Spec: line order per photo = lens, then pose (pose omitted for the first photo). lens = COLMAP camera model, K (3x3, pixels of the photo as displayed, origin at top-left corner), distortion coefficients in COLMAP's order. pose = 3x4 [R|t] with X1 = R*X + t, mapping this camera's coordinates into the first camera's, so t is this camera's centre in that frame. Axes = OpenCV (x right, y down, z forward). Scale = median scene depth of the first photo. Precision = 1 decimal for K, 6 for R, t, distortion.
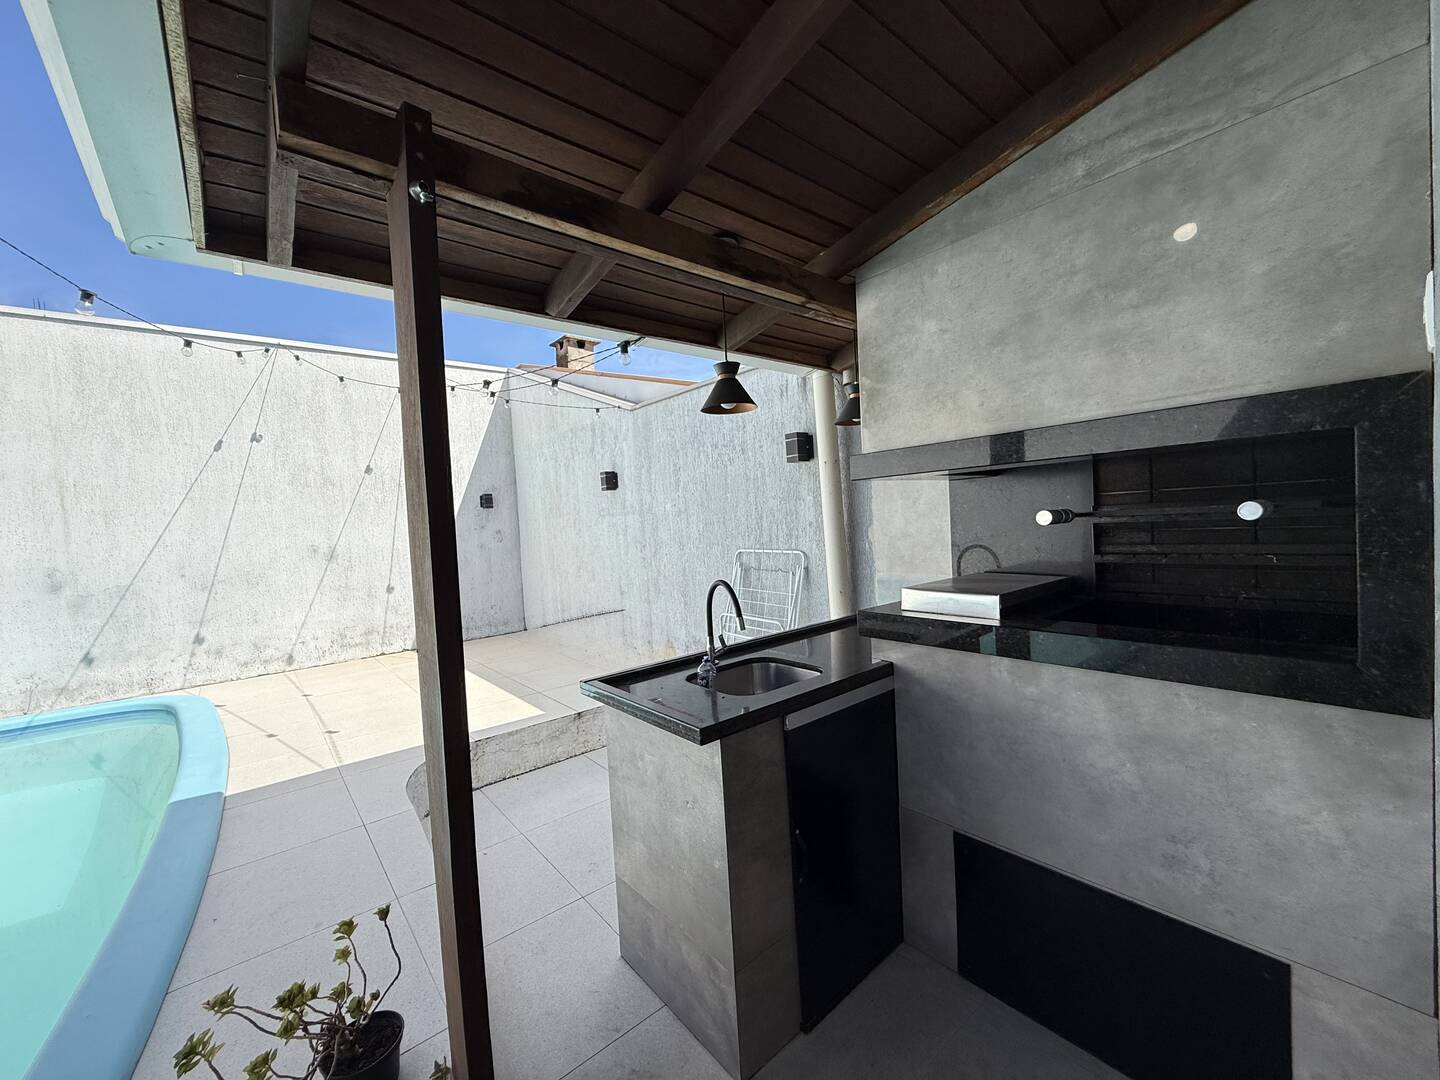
lens RADIAL K [[574.1, 0, 715.1], [0, 574.1, 539.6], [0, 0, 1]] dist [-0.000642, 0.000294]
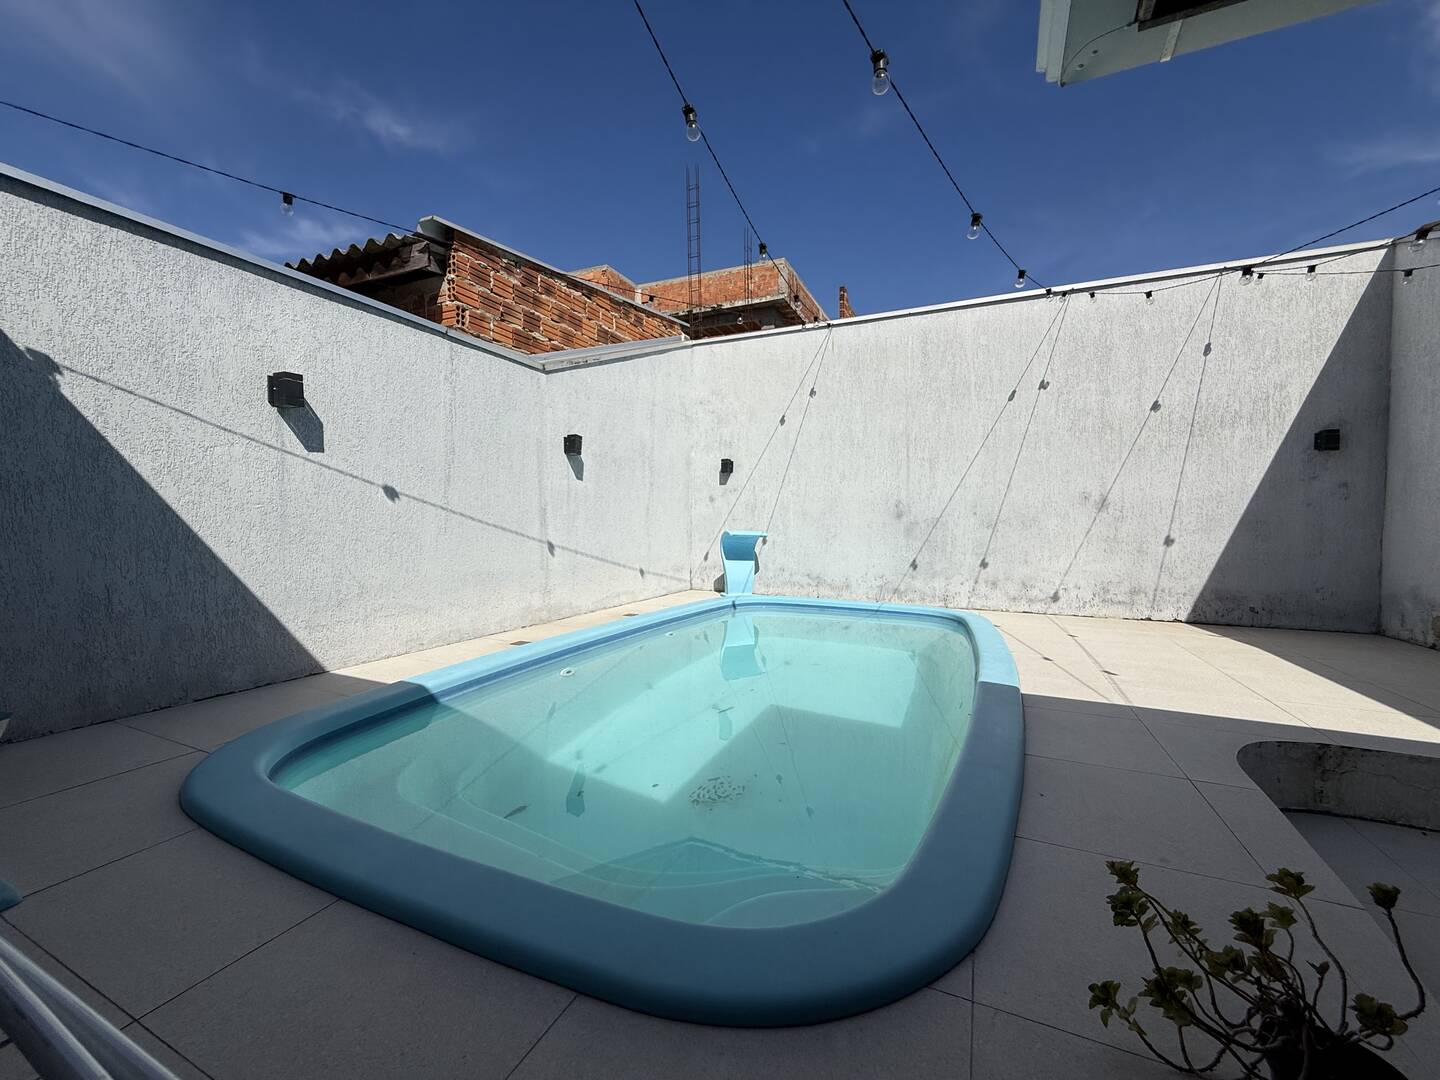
lens RADIAL K [[574.1, 0, 715.2], [0, 574.1, 539.8], [0, 0, 1]] dist [-0.000642, 0.000294]
pose [[0.428506, 0.084625, -0.899567, -0.113583], [-0.060603, 0.996054, 0.064834, 0.084919], [0.901504, 0.026735, 0.431944, 0.022651]]
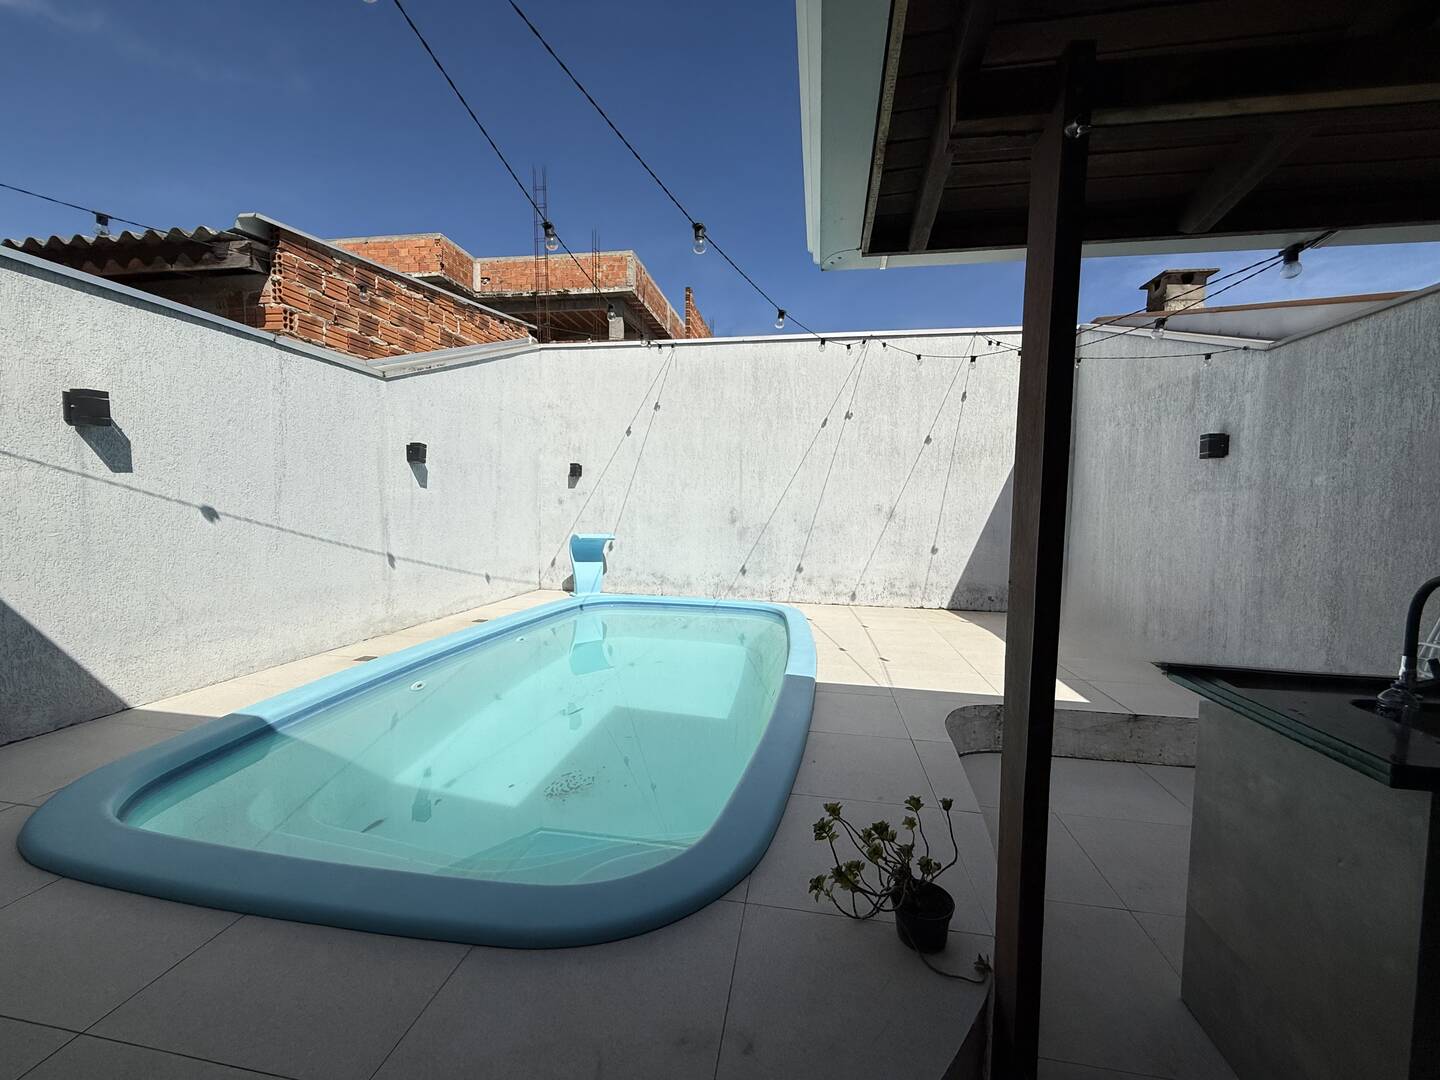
lens RADIAL K [[574.1, 0, 715.2], [0, 574.1, 538.9], [0, 0, 1]] dist [-0.000642, 0.000294]
pose [[0.646260, 0.108817, -0.755319, -0.021031], [-0.079451, 0.993996, 0.075223, 0.022446], [0.758970, 0.011397, 0.651026, -0.033474]]
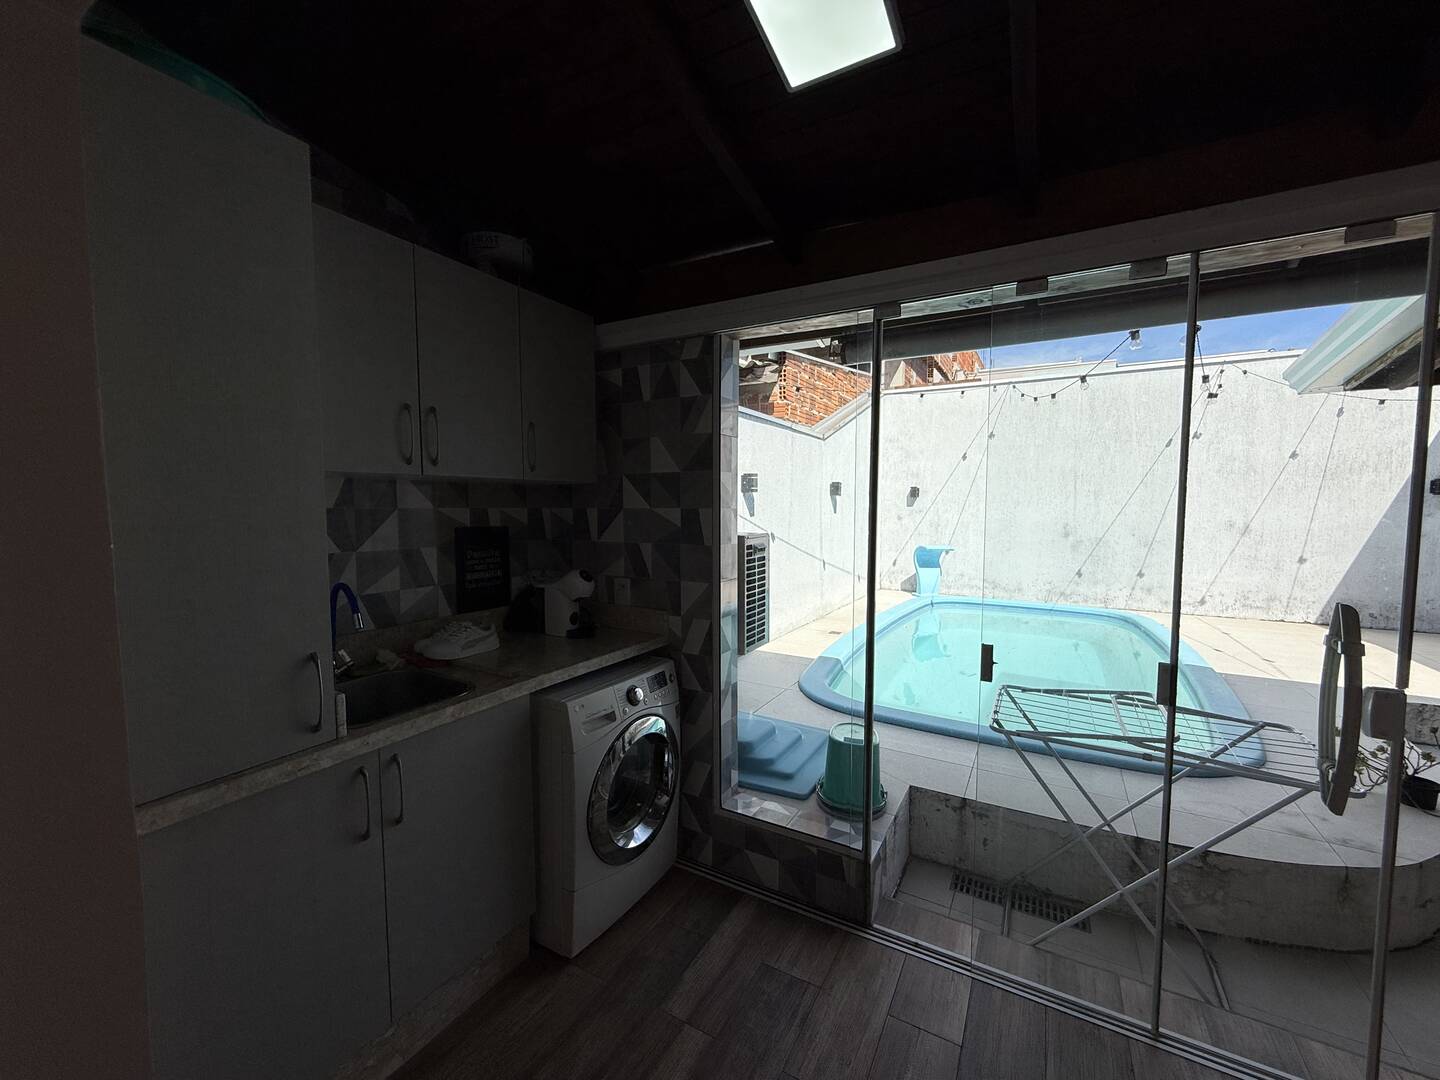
lens RADIAL K [[574.1, 0, 715.3], [0, 574.1, 540.9], [0, 0, 1]] dist [-0.000642, 0.000294]
pose [[0.344594, 0.114992, -0.931682, 0.103130], [-0.054123, 0.993252, 0.102573, -0.018431], [0.937190, 0.015080, 0.348492, -0.624308]]
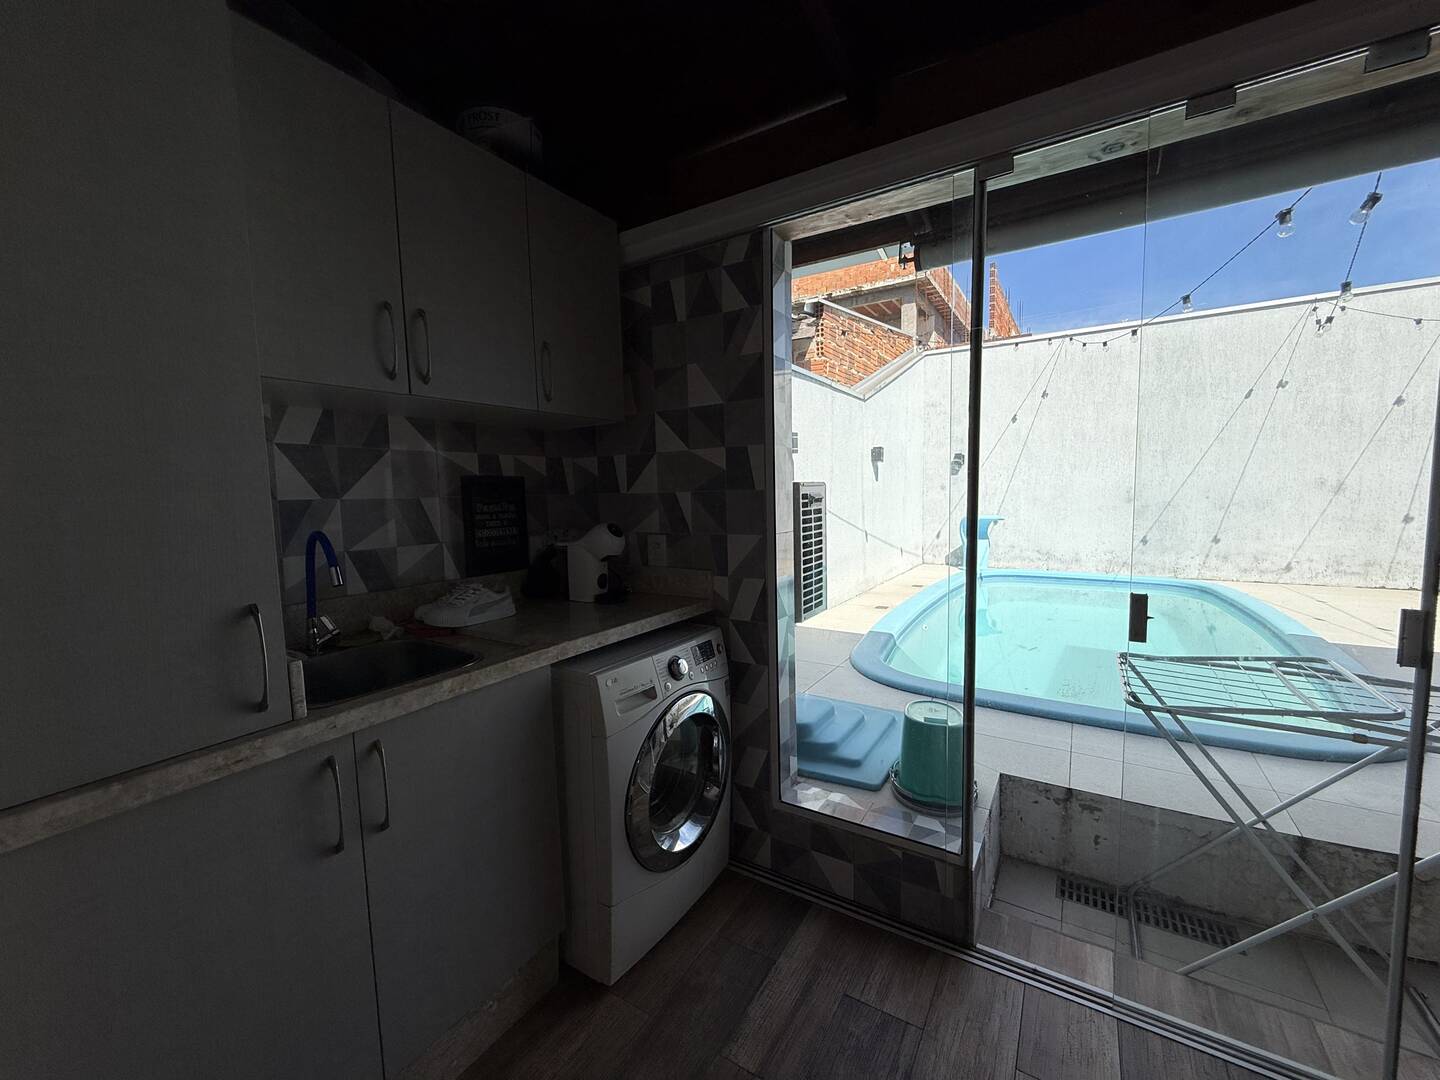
lens RADIAL K [[574.1, 0, 715.5], [0, 574.1, 541.2], [0, 0, 1]] dist [-0.000642, 0.000294]
pose [[0.306735, 0.132170, -0.942573, 0.011635], [-0.028614, 0.991144, 0.129669, 0.026719], [0.951365, -0.012803, 0.307801, -0.613475]]
